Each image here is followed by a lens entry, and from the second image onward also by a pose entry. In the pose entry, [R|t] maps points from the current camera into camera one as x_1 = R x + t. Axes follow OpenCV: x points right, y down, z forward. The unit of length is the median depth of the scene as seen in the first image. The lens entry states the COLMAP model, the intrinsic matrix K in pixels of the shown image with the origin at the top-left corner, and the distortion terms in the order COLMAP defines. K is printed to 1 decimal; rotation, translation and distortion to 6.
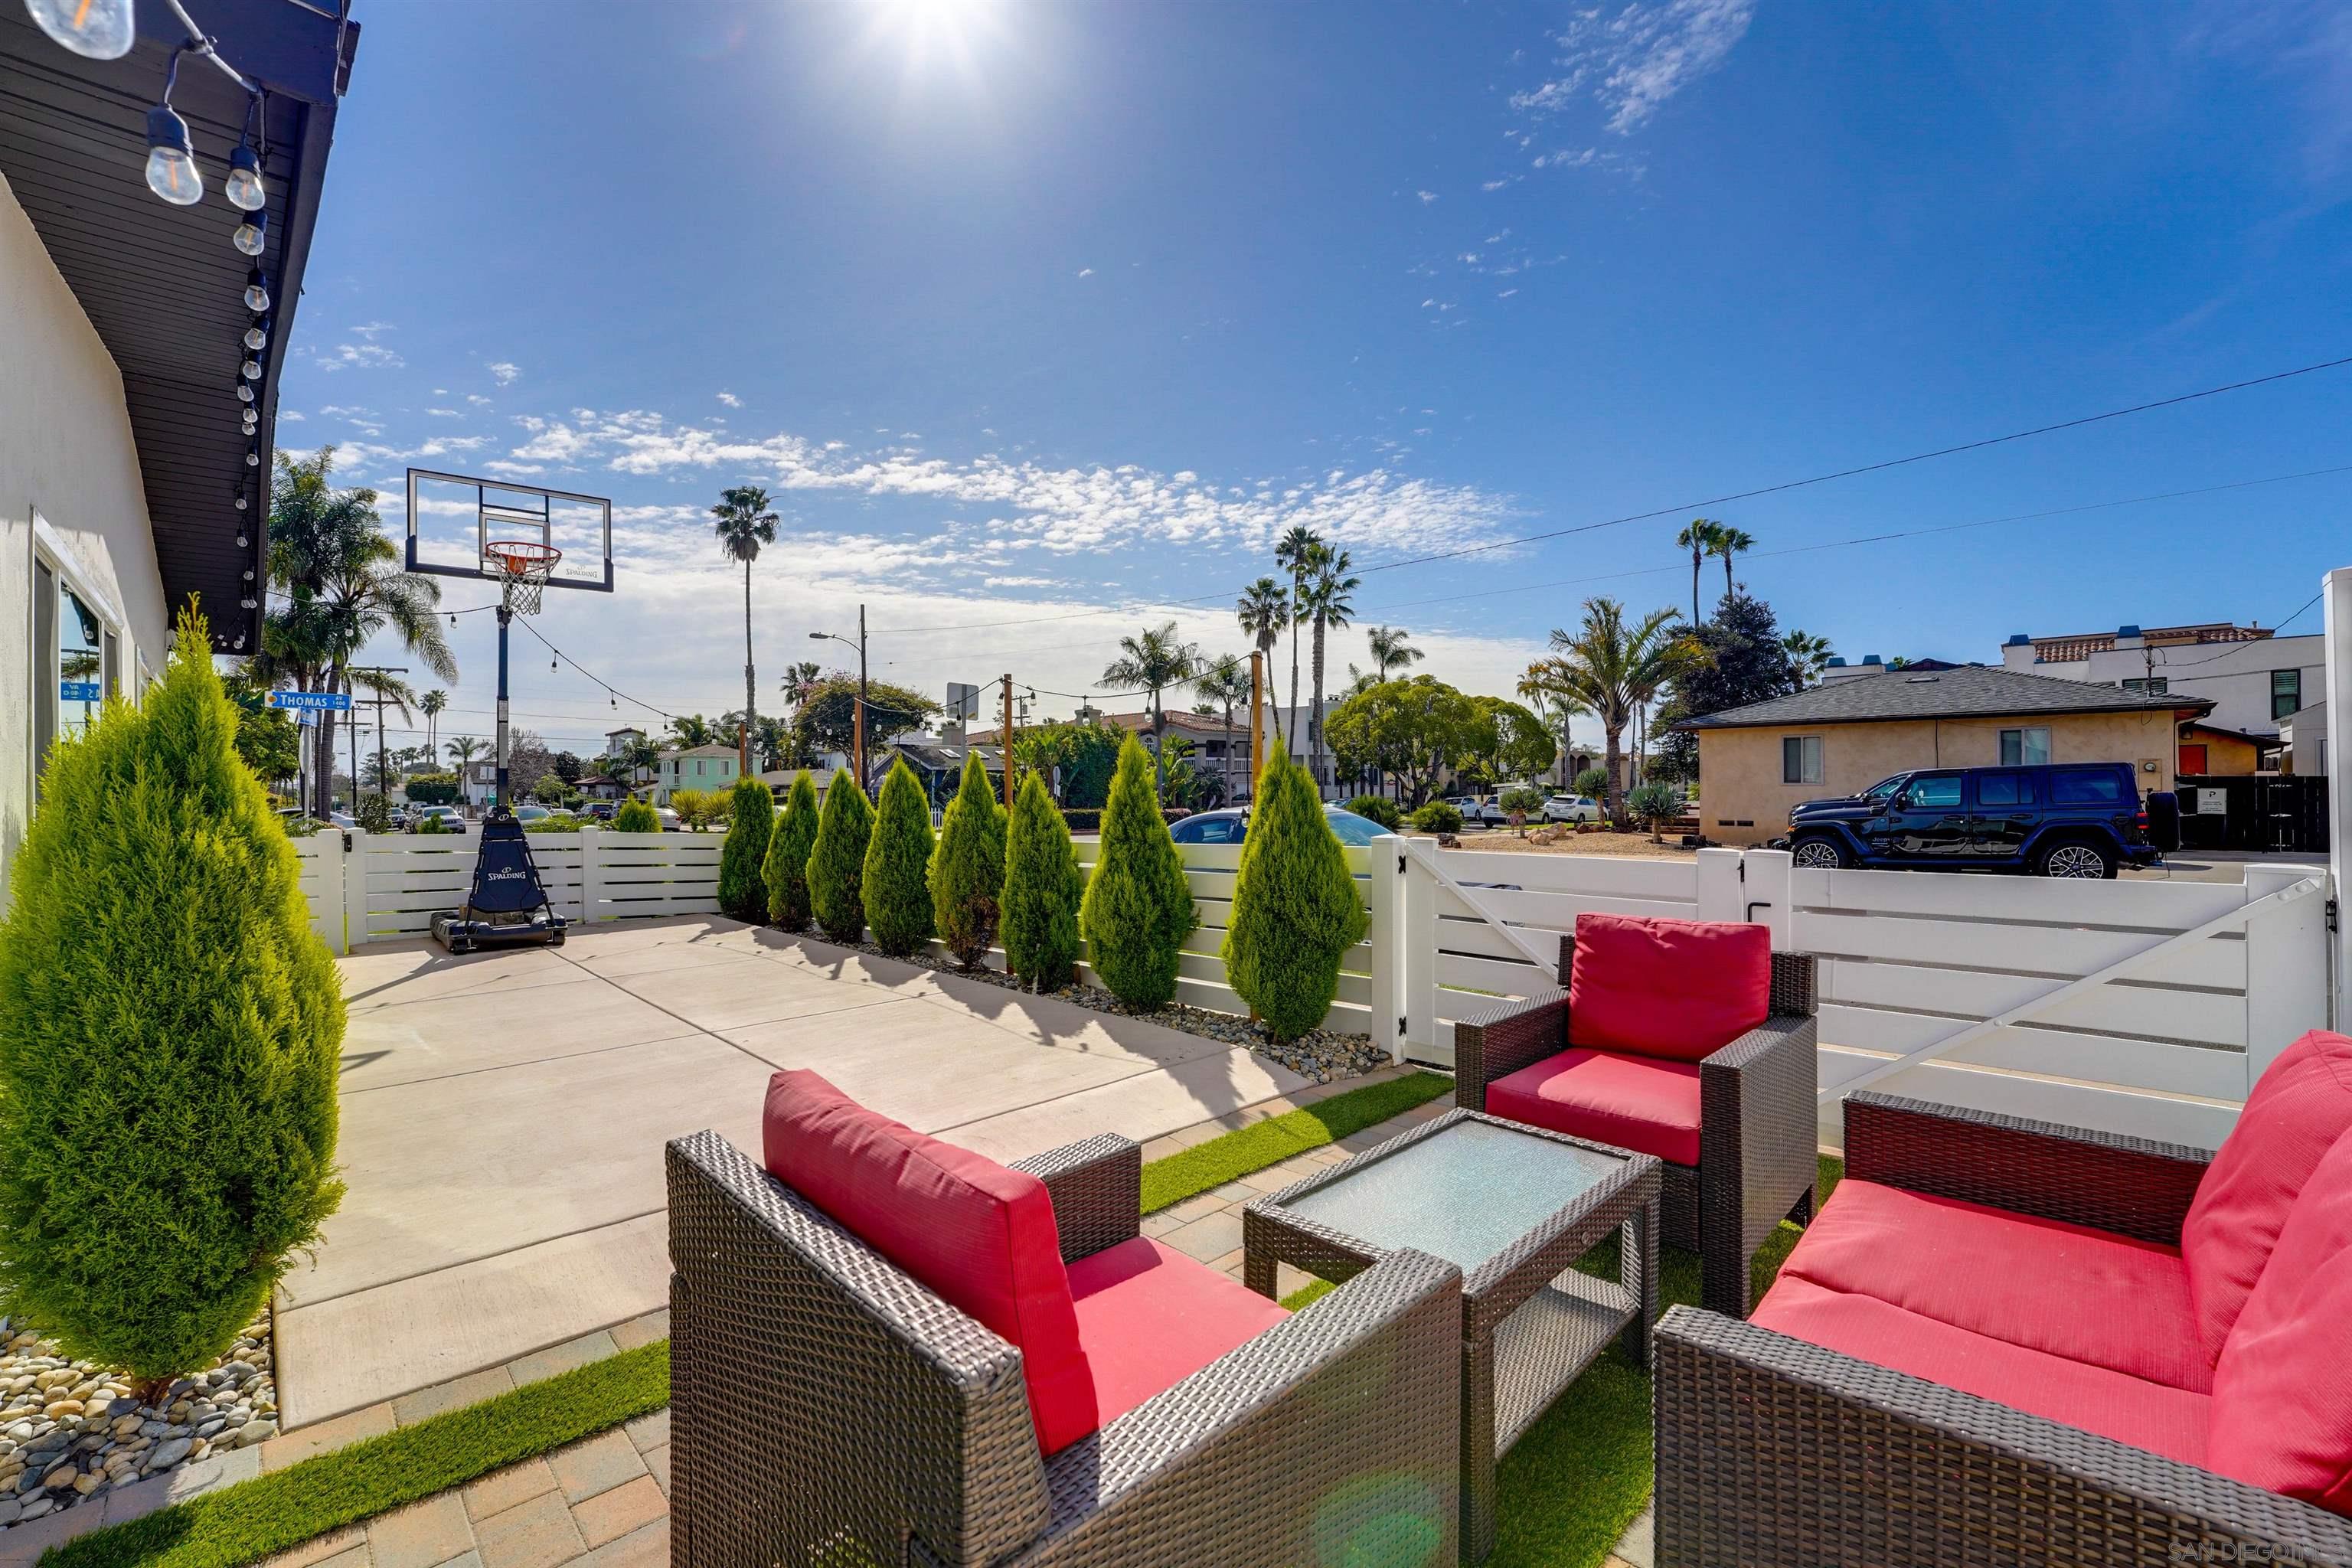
lens RADIAL K [[952.8, 0, 1194.7], [0, 952.8, 781.2], [0, 0, 1]] dist [-0.027783, -0.000025]
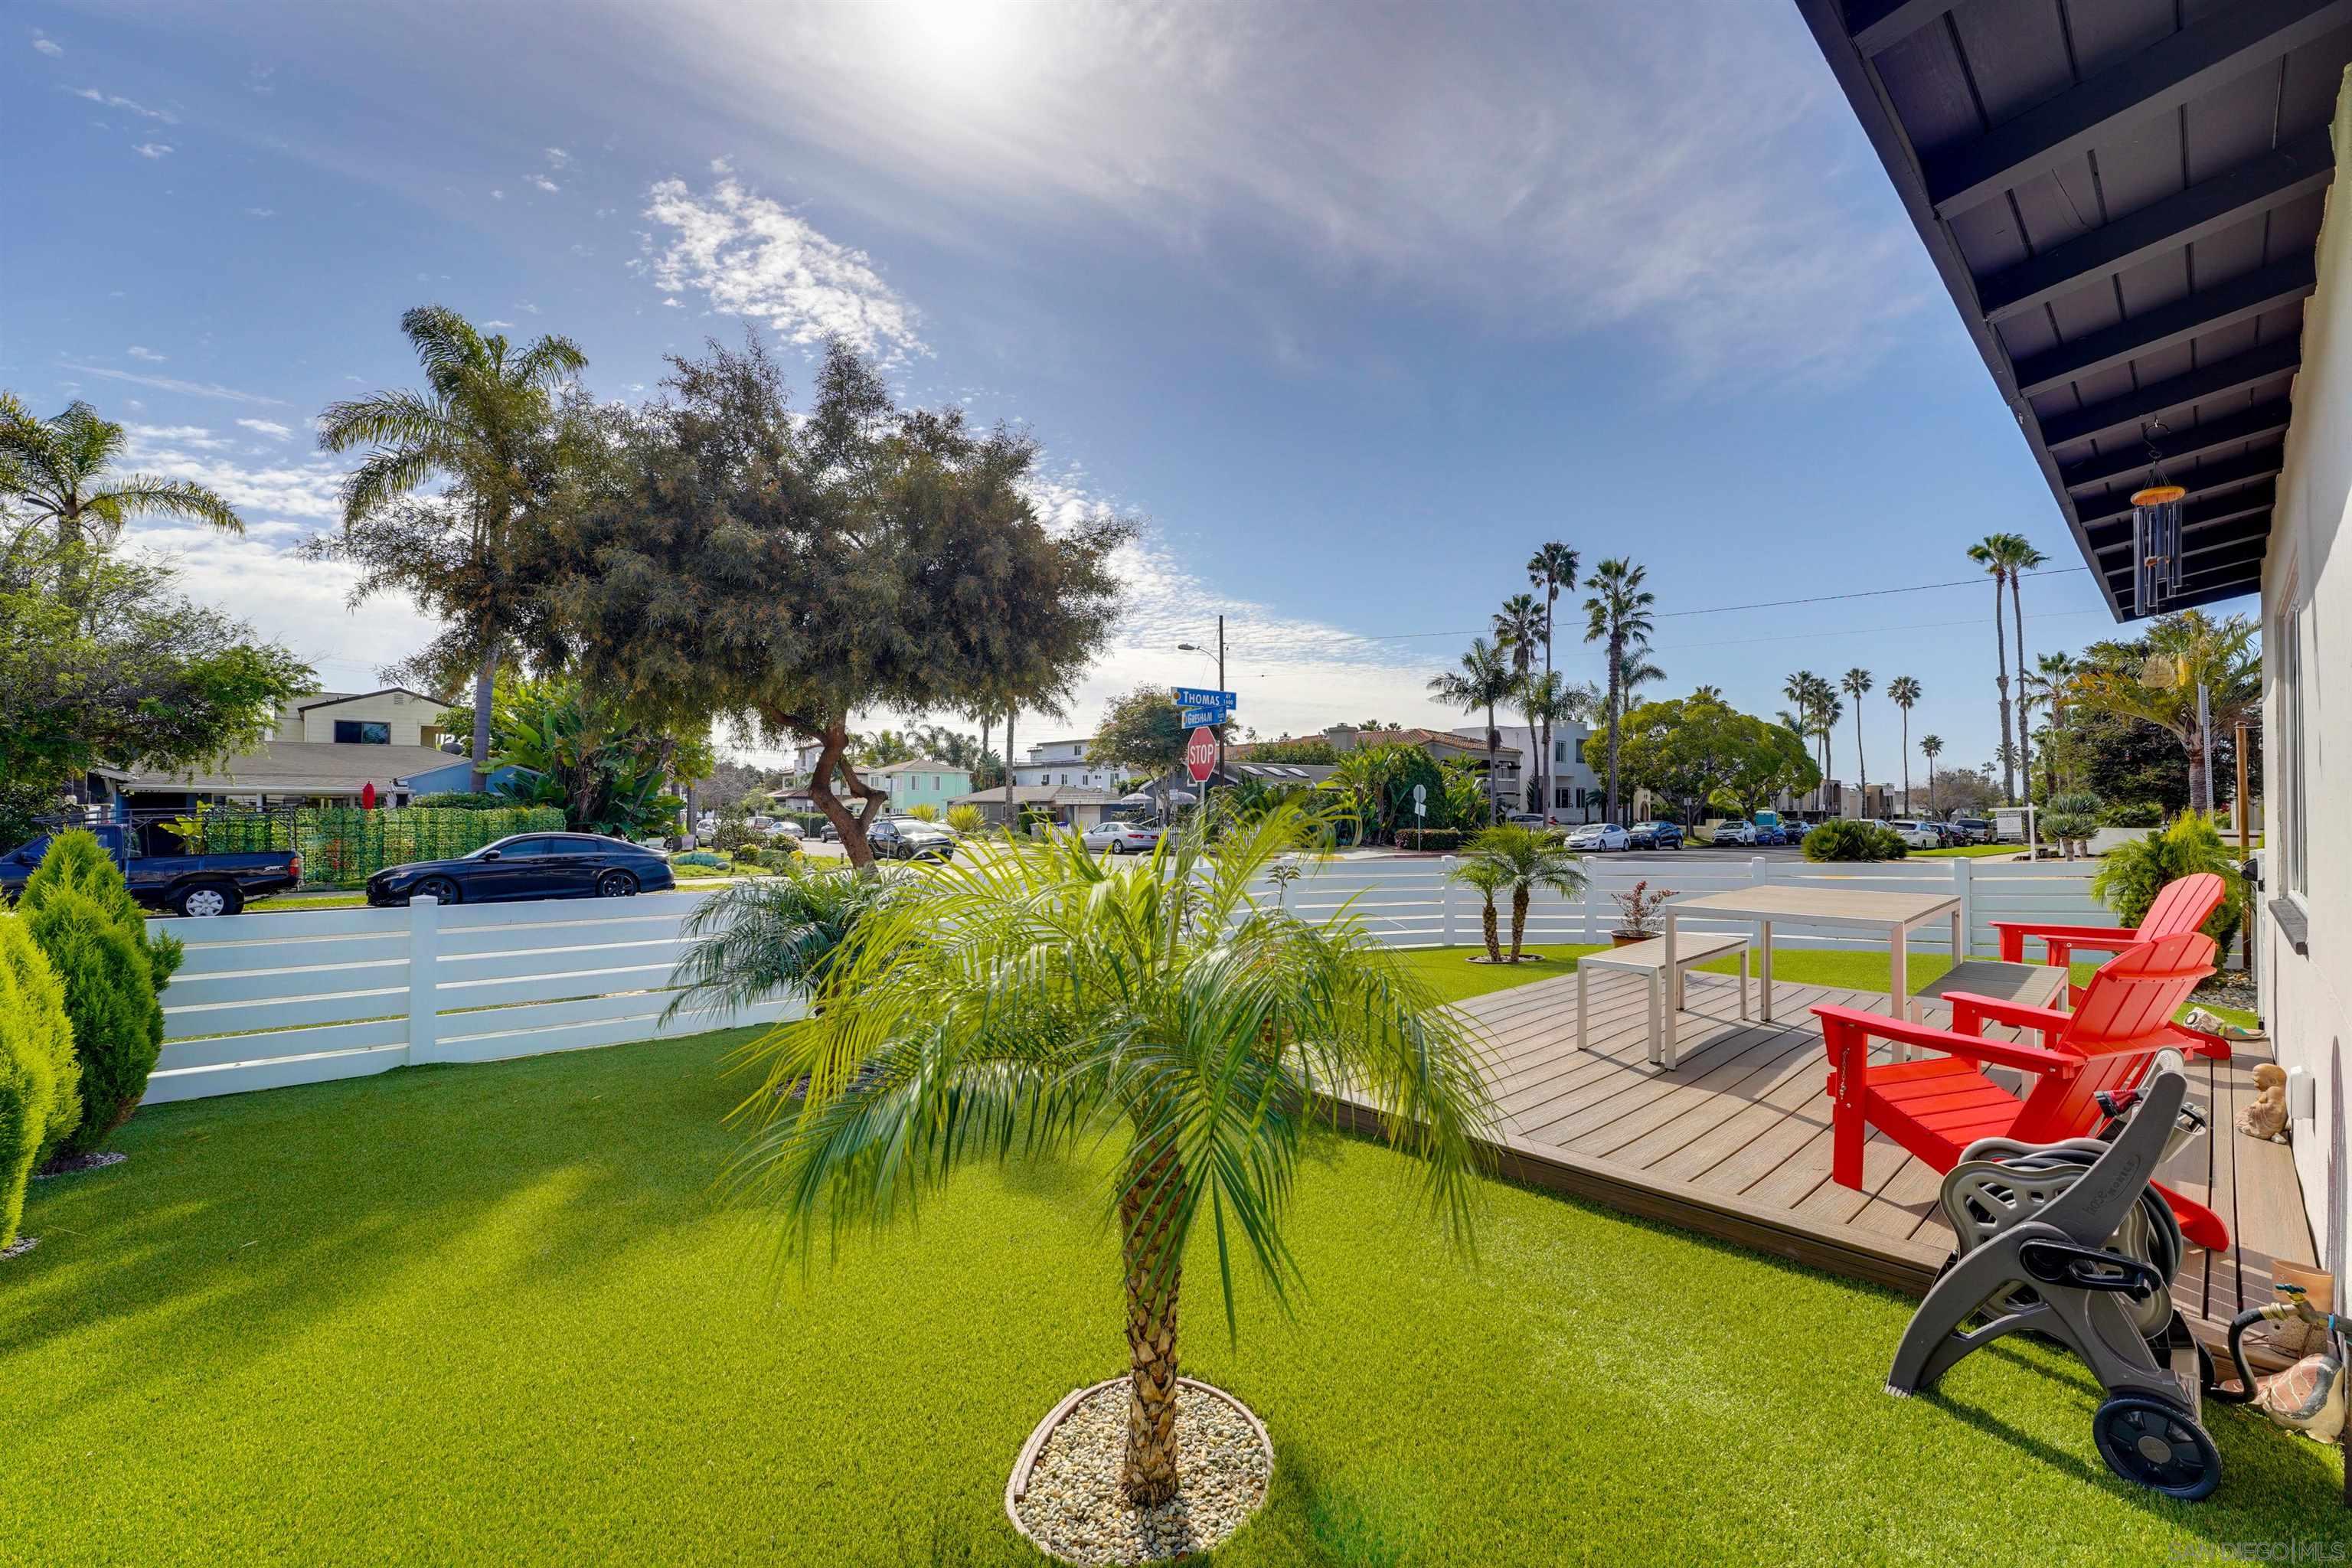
lens RADIAL K [[960.5, 0, 1198.2], [0, 960.5, 797.1], [0, 0, 1]] dist [-0.021150, 0.000000]
pose [[0.999078, 0.011335, -0.041412, -0.246129], [-0.011566, 0.999919, -0.005341, 0.004151], [0.041348, 0.005816, 0.999128, 0.011382]]
